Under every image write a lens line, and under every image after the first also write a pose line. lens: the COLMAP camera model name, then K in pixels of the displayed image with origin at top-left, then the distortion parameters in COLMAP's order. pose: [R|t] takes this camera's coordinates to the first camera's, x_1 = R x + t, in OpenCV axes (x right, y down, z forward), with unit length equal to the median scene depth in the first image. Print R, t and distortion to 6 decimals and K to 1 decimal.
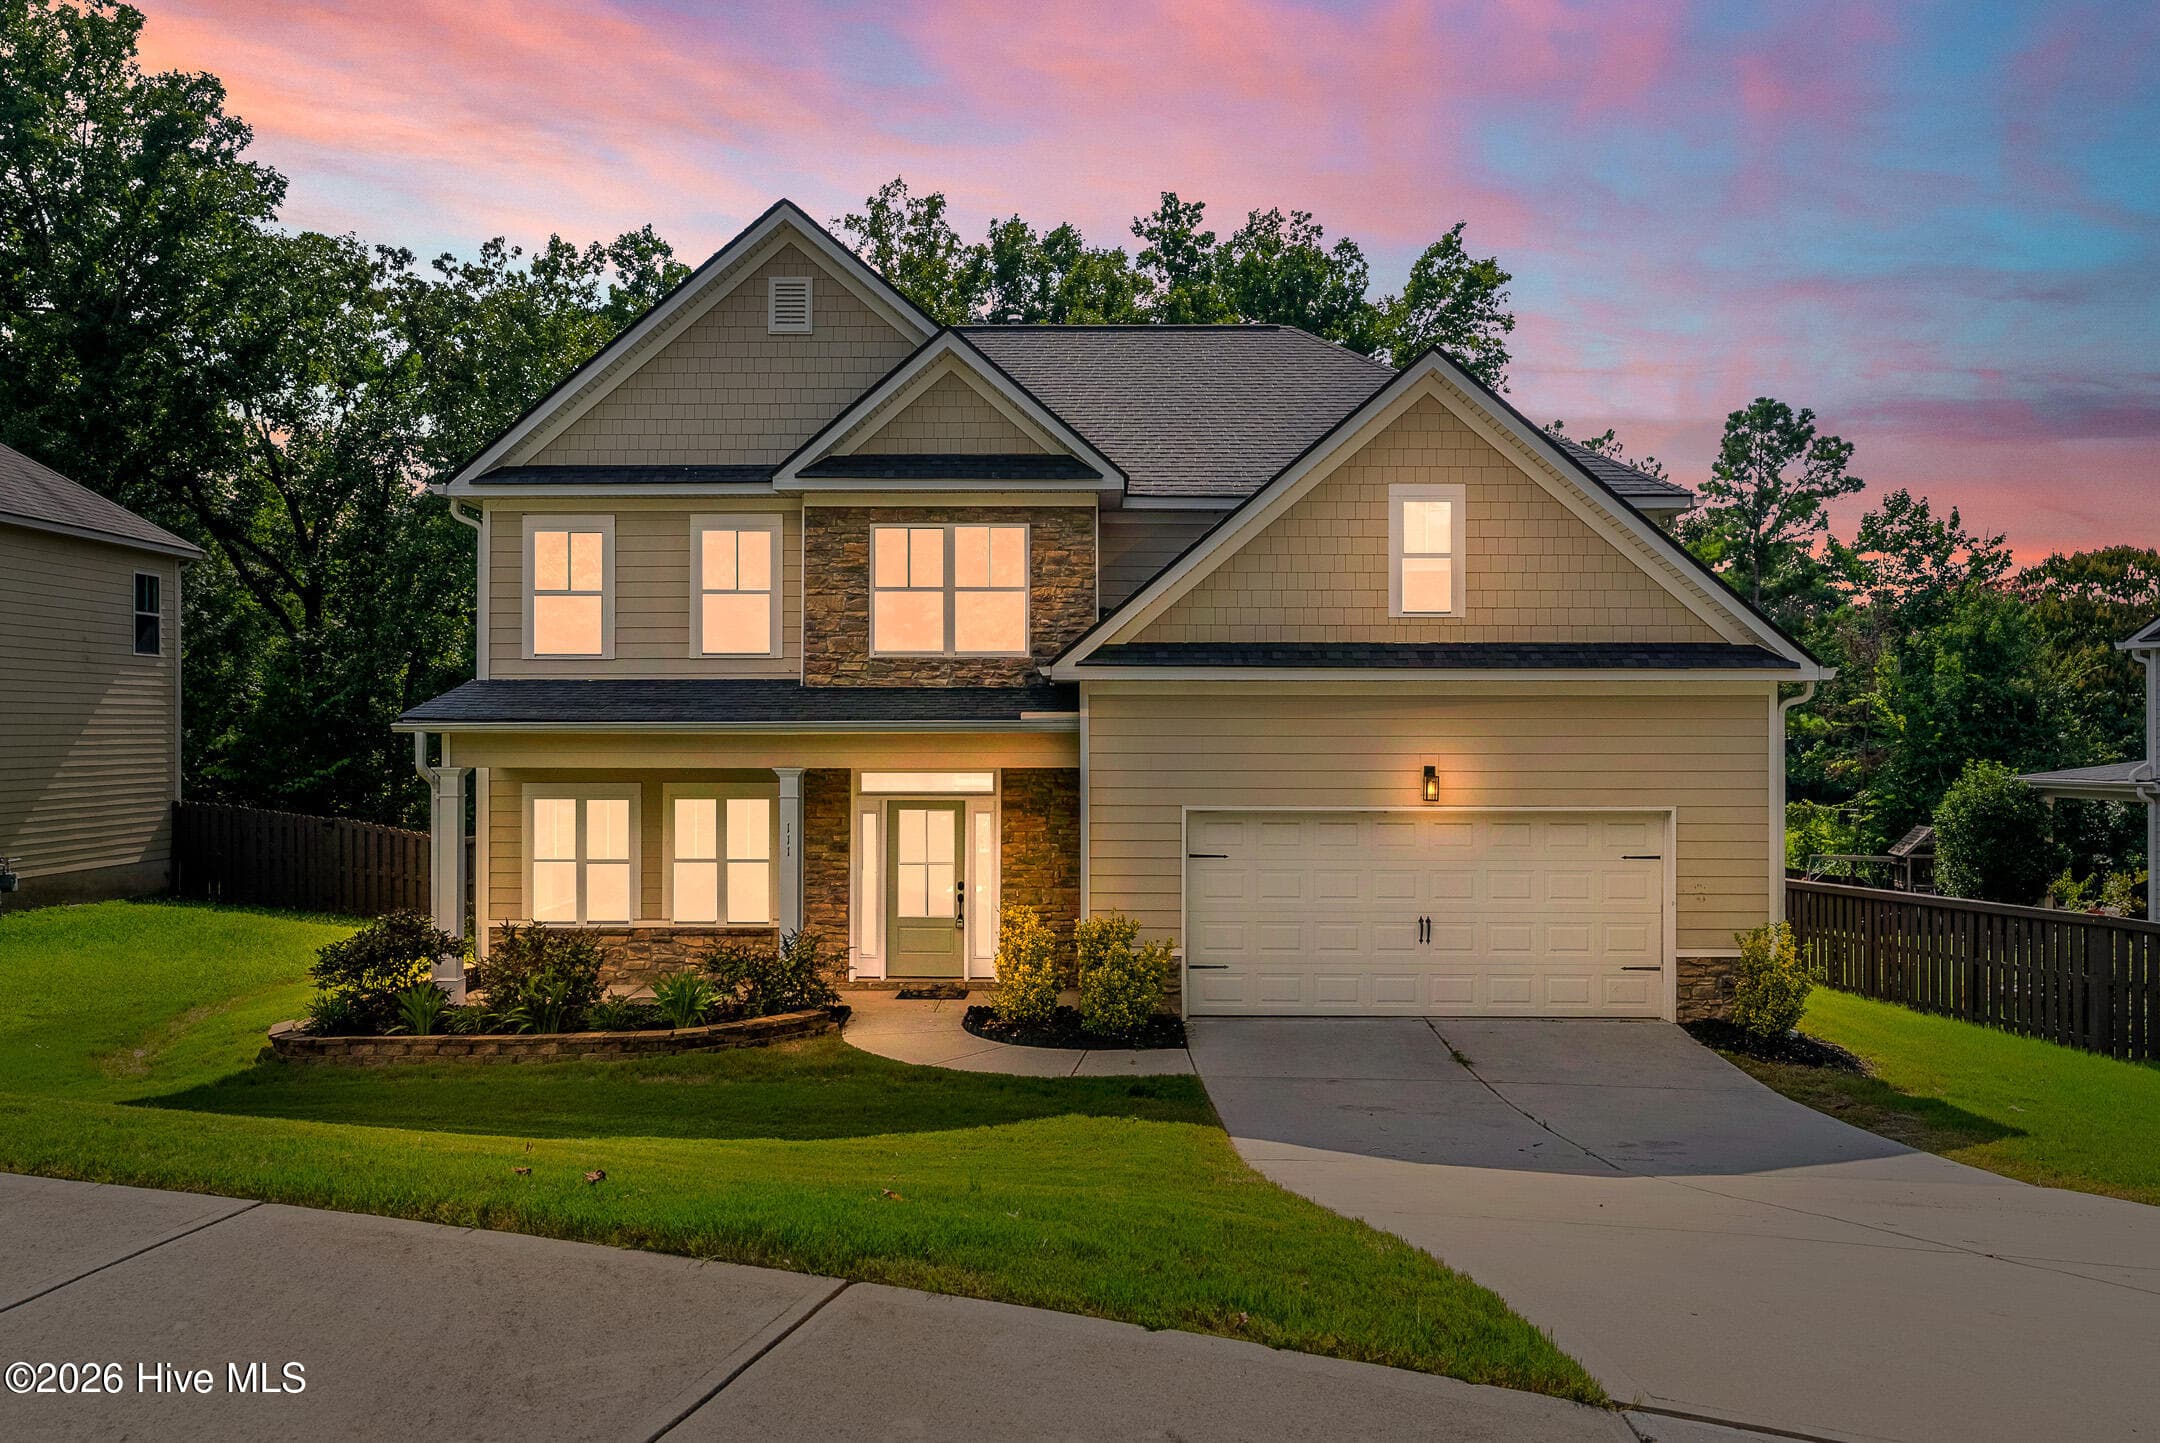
lens RADIAL K [[1479.0, 0, 1080.0], [0, 1479.0, 721.5], [0, 0, 1]] dist [0.001617, 0.001934]
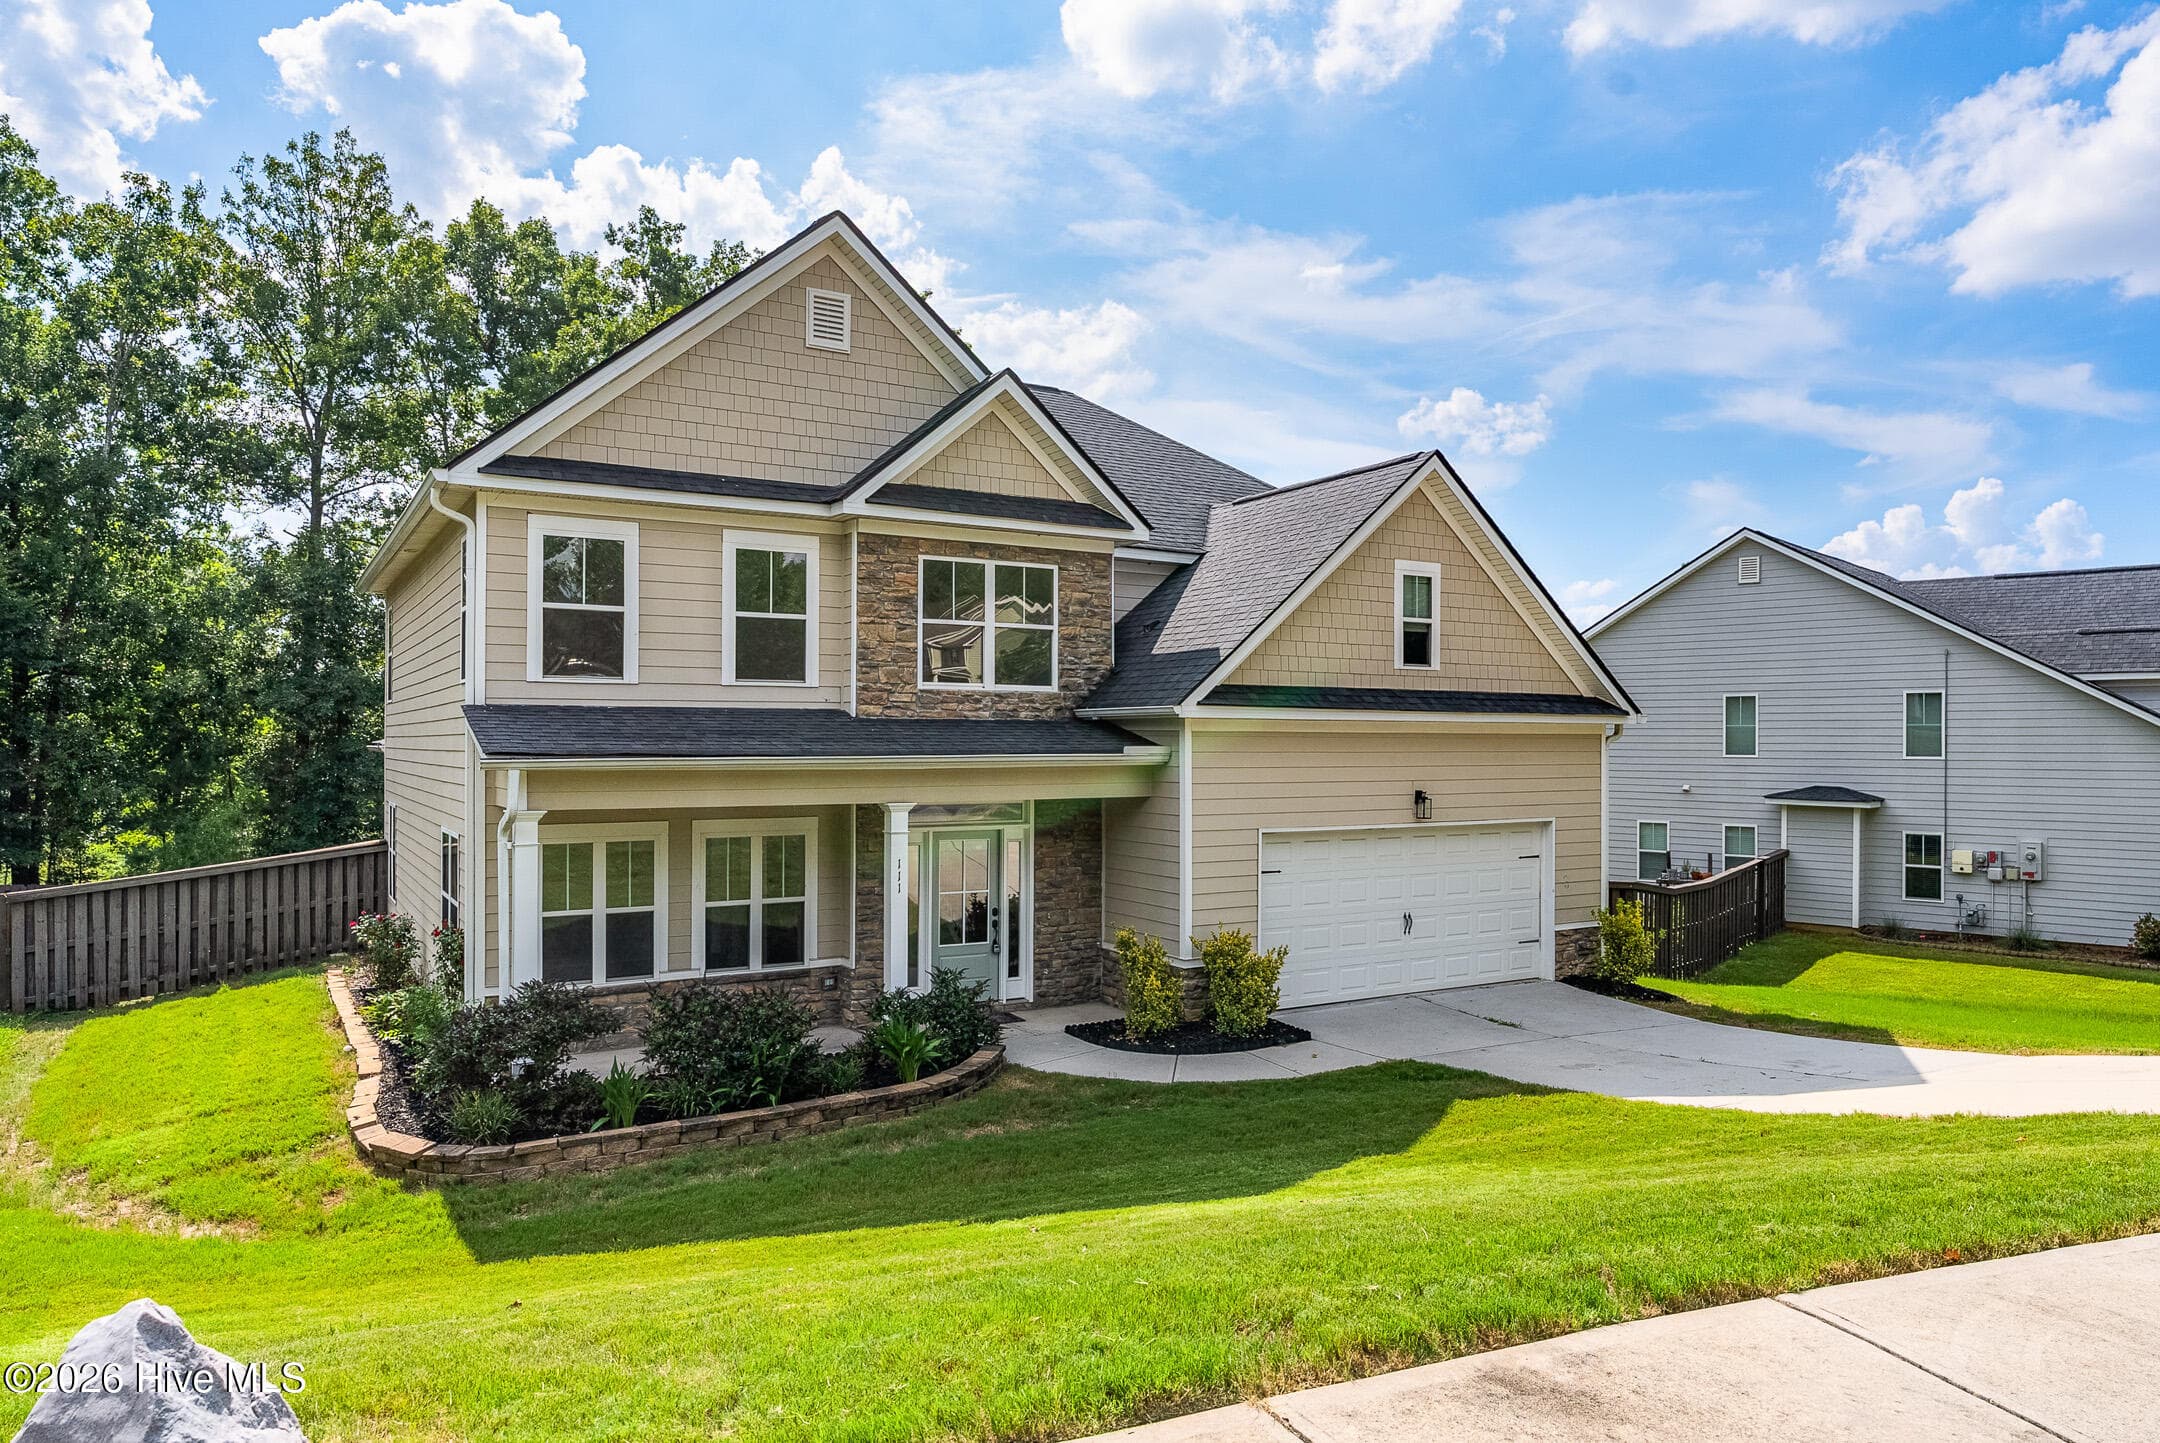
lens RADIAL K [[1375.0, 0, 1093.5], [0, 1375.0, 737.5], [0, 0, 1]] dist [0.001995, 0.000251]
pose [[0.849103, 0.002904, 0.528219, -0.531895], [-0.006172, 0.999971, 0.004424, -0.015353], [-0.528191, -0.007016, 0.849096, 0.150489]]
